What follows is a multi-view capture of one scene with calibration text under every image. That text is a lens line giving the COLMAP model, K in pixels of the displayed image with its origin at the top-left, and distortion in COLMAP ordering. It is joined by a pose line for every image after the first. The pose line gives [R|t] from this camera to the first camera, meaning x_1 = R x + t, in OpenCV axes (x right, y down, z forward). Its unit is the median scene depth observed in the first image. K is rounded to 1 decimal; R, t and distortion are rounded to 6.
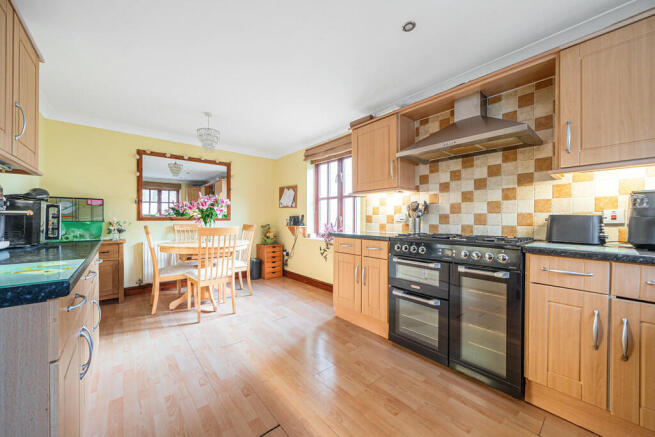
lens RADIAL K [[250.4, 0, 327.6], [0, 250.4, 218.7], [0, 0, 1]] dist [-0.002434, -0.000089]
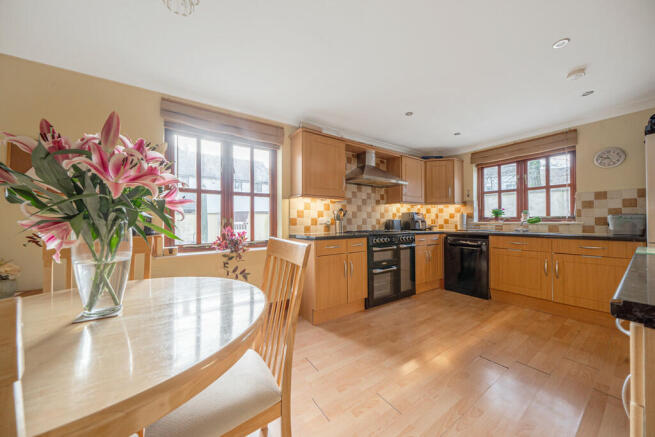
lens RADIAL K [[221.1, 0, 327.9], [0, 221.1, 219.9], [0, 0, 1]] dist [0.000475, 0.000010]
pose [[0.094517, 0.004725, 0.995512, -0.973585], [0.002917, 0.999983, -0.005024, -0.002011], [-0.995519, 0.003379, 0.094501, 1.073447]]
